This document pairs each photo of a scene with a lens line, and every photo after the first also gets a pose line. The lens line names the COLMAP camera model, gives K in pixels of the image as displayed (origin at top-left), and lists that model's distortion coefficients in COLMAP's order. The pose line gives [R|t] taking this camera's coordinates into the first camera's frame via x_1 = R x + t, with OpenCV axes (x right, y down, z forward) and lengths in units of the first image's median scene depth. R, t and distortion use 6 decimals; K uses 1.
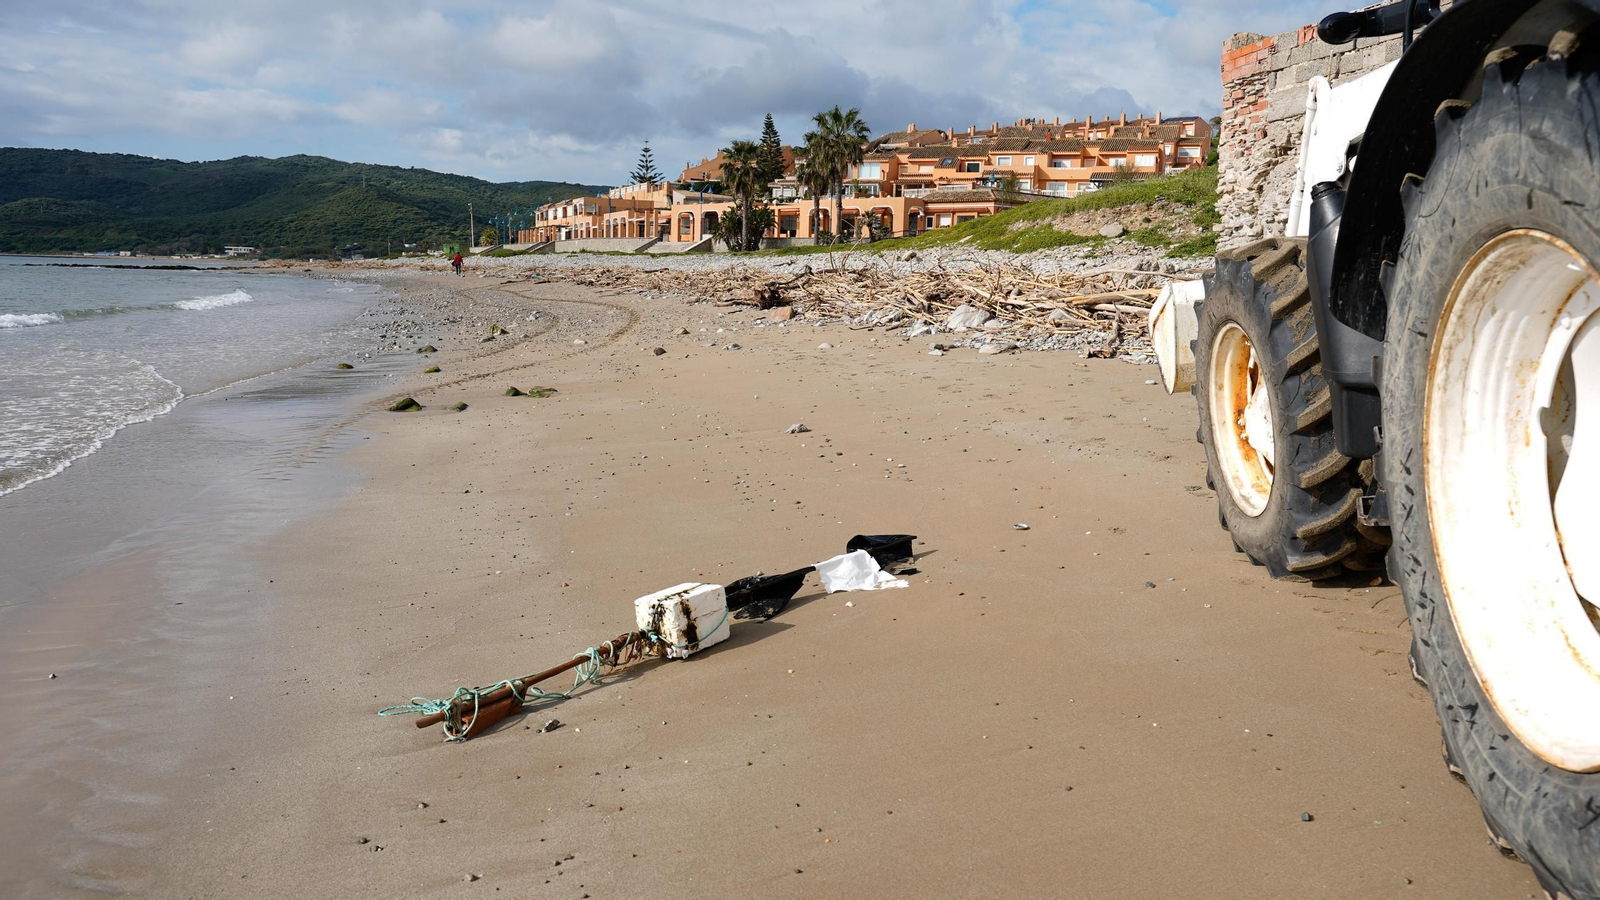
lens RADIAL K [[1263.0, 0, 807.9], [0, 1263.0, 447.7], [0, 0, 1]] dist [-0.023363, 0.012370]
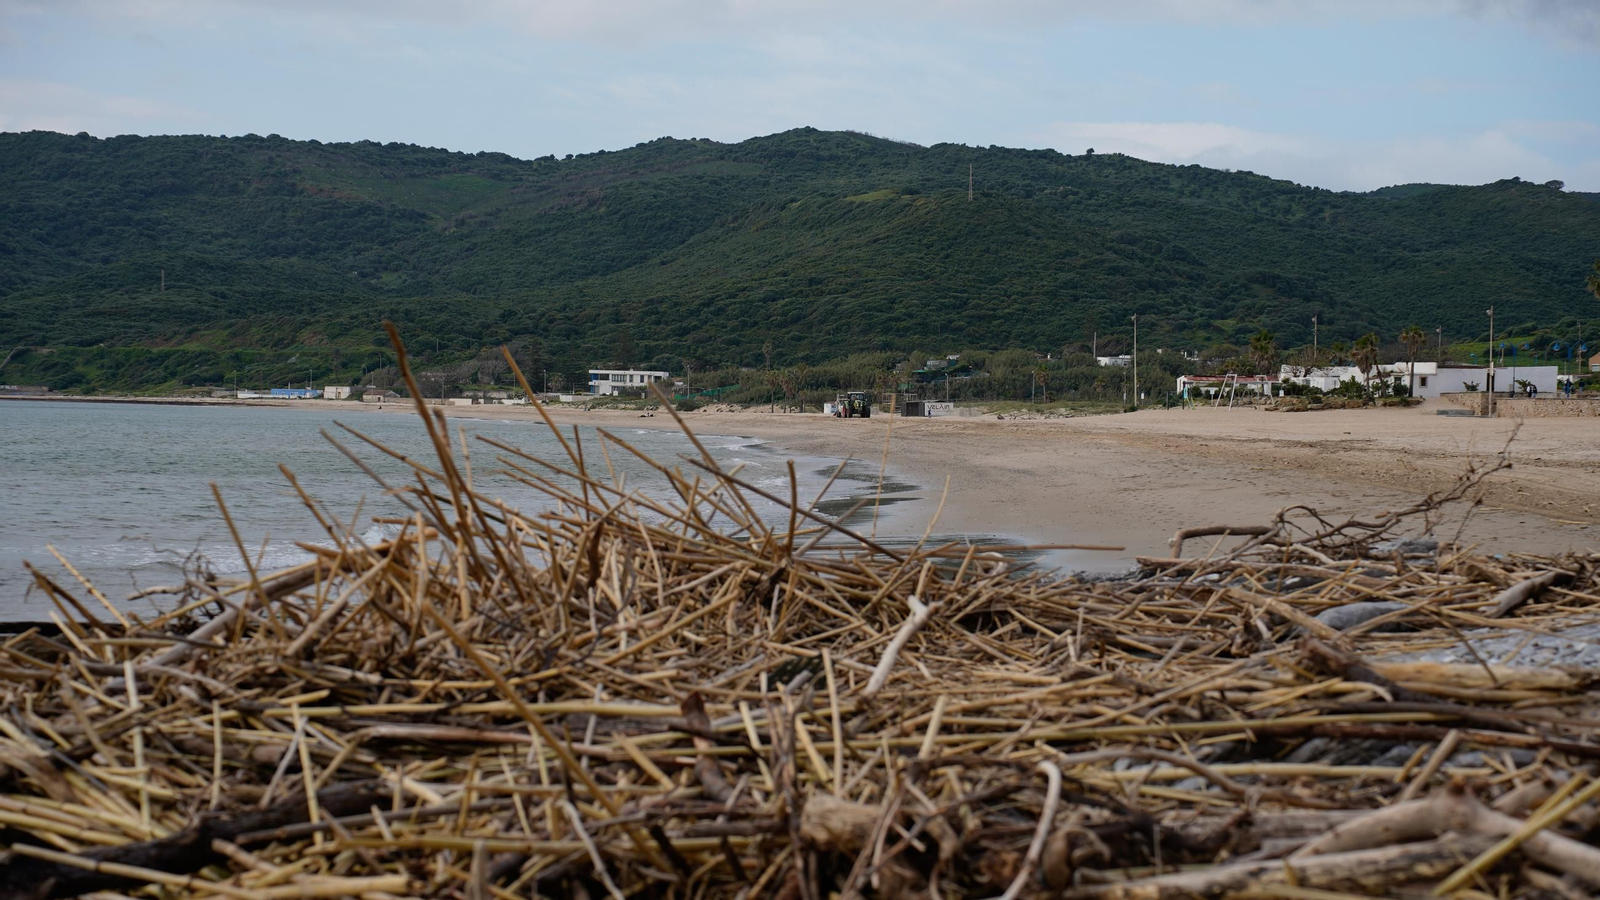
lens RADIAL K [[3391.4, 0, 798.0], [0, 3391.4, 450.4], [0, 0, 1]] dist [-0.005269, 0.000000]
pose [[0.930059, -0.002732, -0.367401, -0.071720], [-0.046230, 0.991155, -0.124400, -0.026088], [0.364491, 0.132684, 0.921705, 0.172548]]
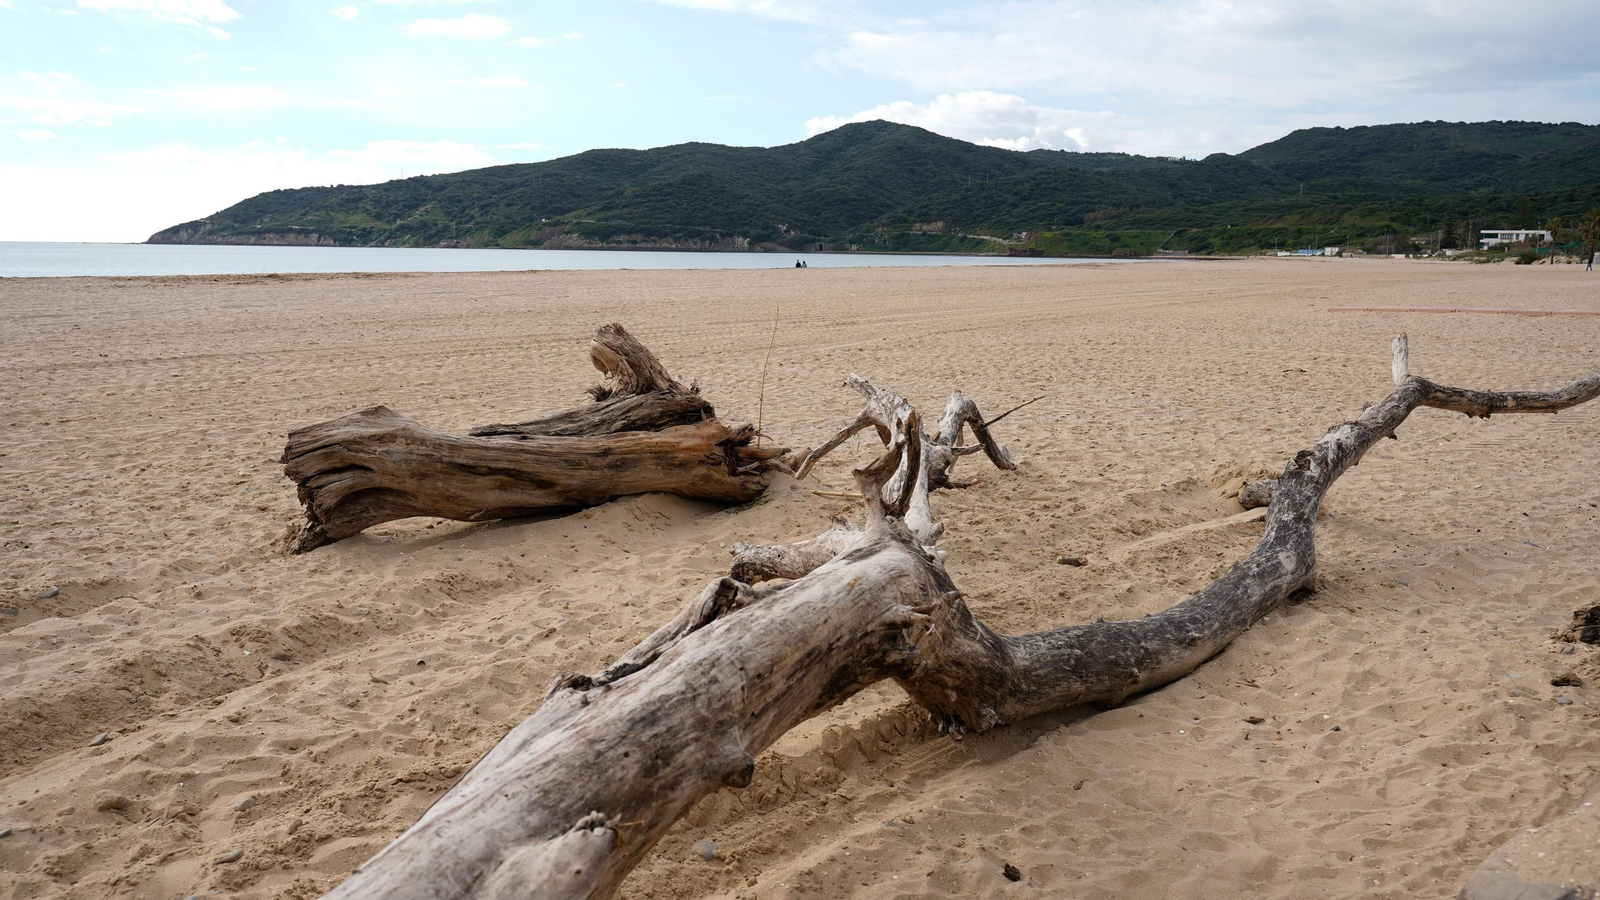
lens RADIAL K [[1263.0, 0, 802.4], [0, 1263.0, 445.8], [0, 0, 1]] dist [-0.023363, 0.012370]
pose [[0.505370, 0.109156, -0.855971, -0.202729], [-0.111676, 0.991898, 0.060555, -0.086624], [0.855646, 0.064989, 0.513466, 0.584202]]
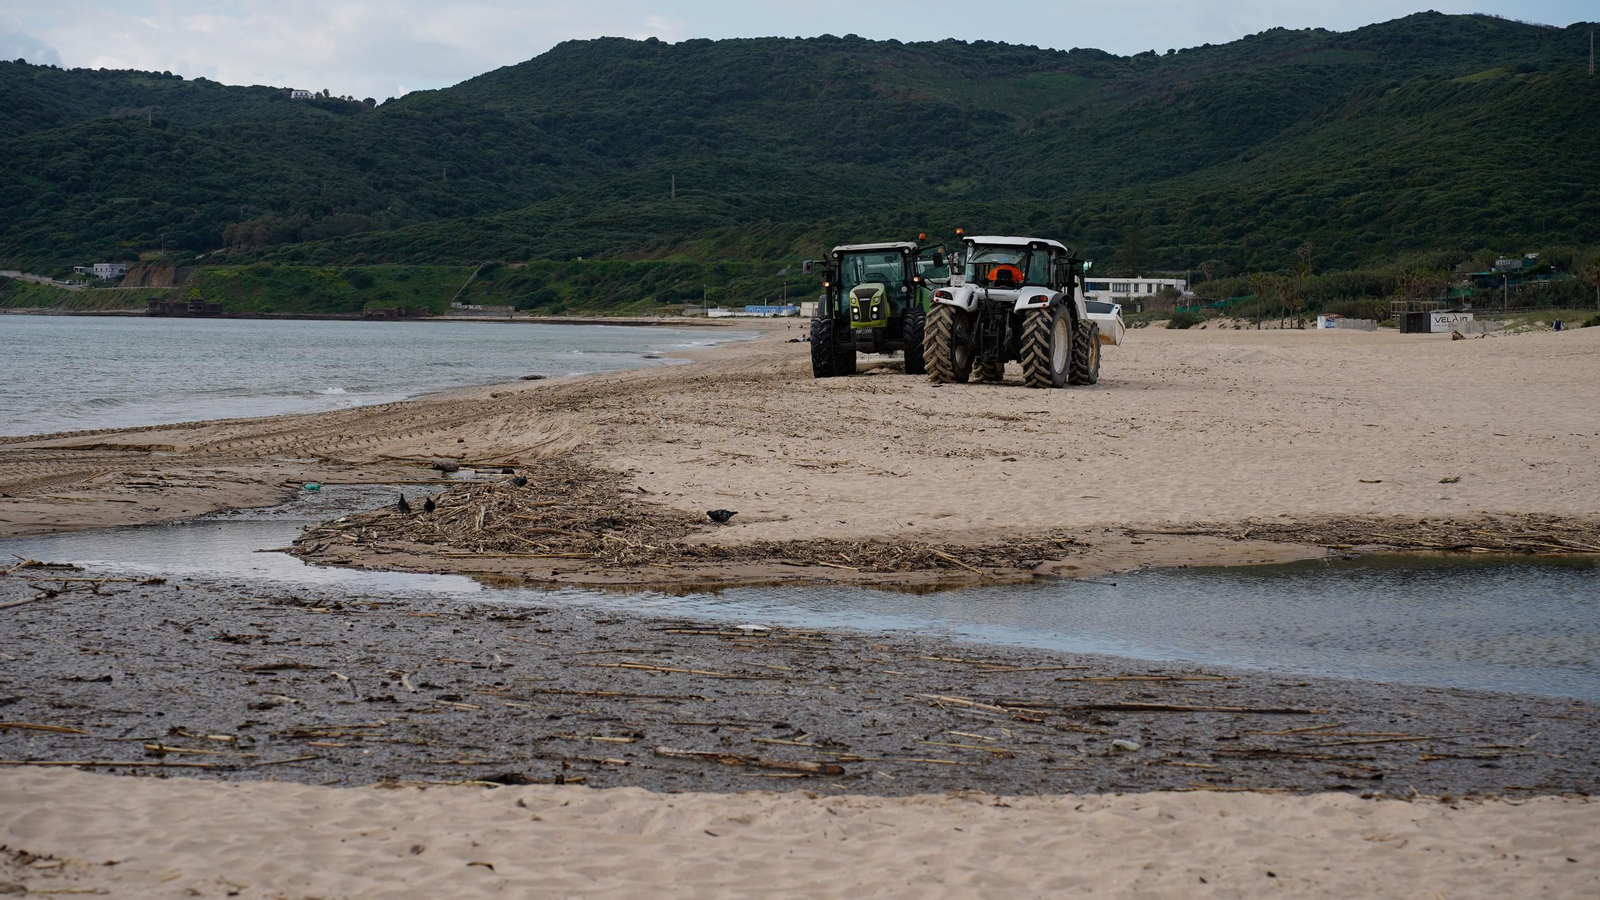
lens RADIAL K [[3391.4, 0, 798.1], [0, 3391.4, 448.1], [0, 0, 1]] dist [-0.005269, 0.000000]
pose [[0.841541, 0.004110, -0.540177, -0.111363], [-0.062686, 0.993958, -0.090096, -0.051154], [0.536543, 0.109681, 0.836715, 0.343184]]
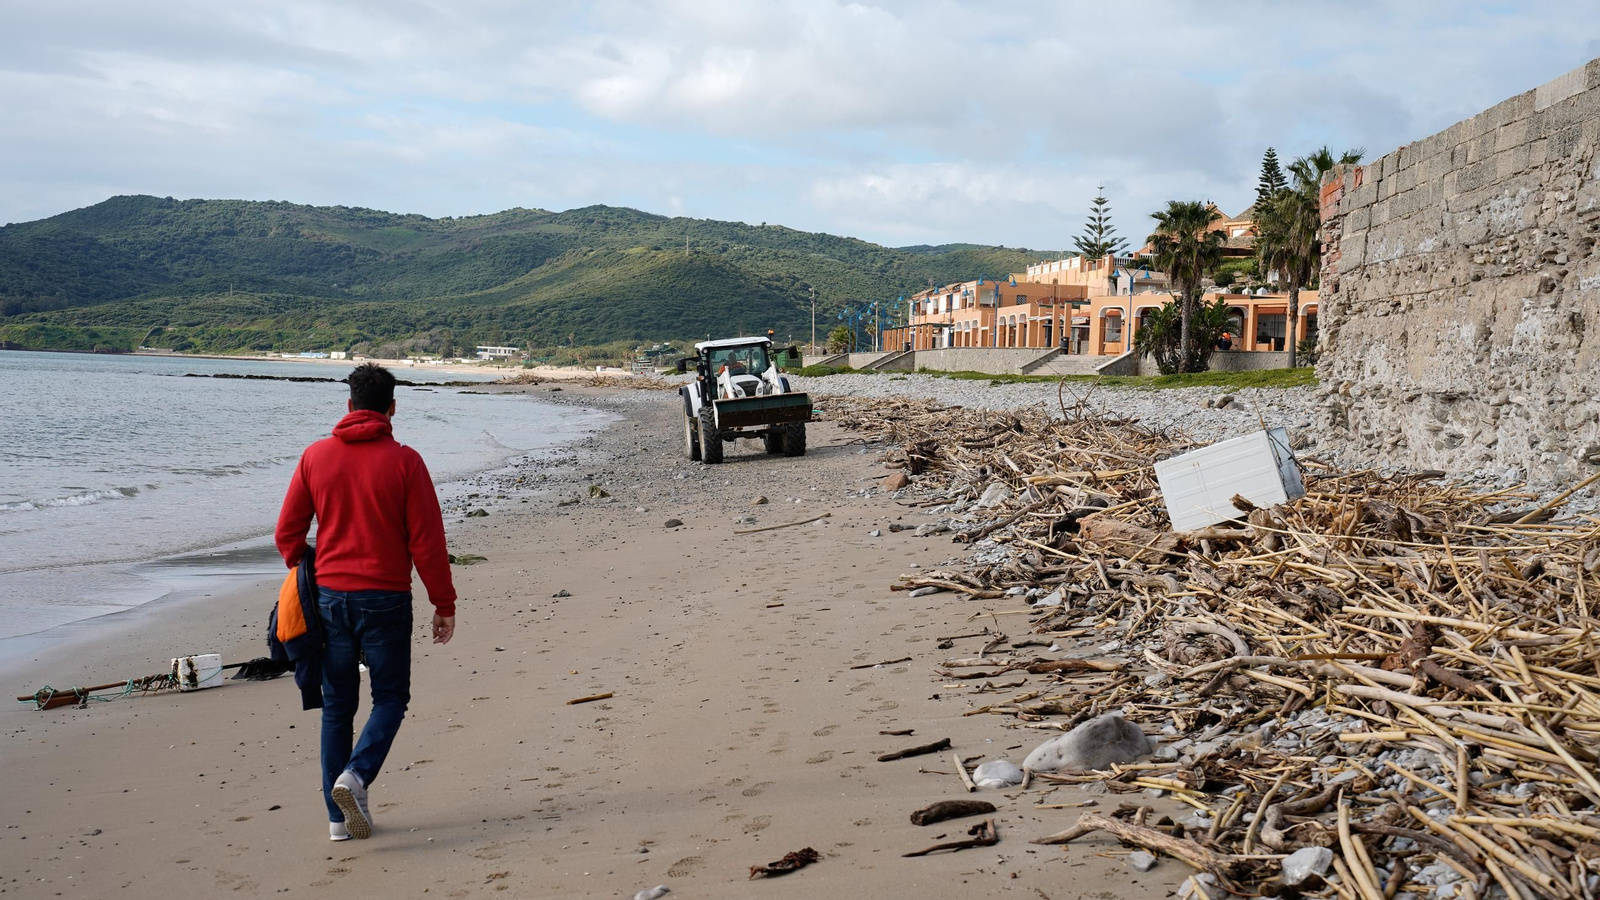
lens RADIAL K [[2137.3, 0, 797.6], [0, 2137.3, 447.3], [0, 0, 1]] dist [-0.016545, 0.000000]
pose [[0.960063, 0.019914, -0.279076, 0.005980], [-0.051248, 0.993105, -0.105435, 0.000342], [0.275052, 0.115526, 0.954463, -0.006198]]
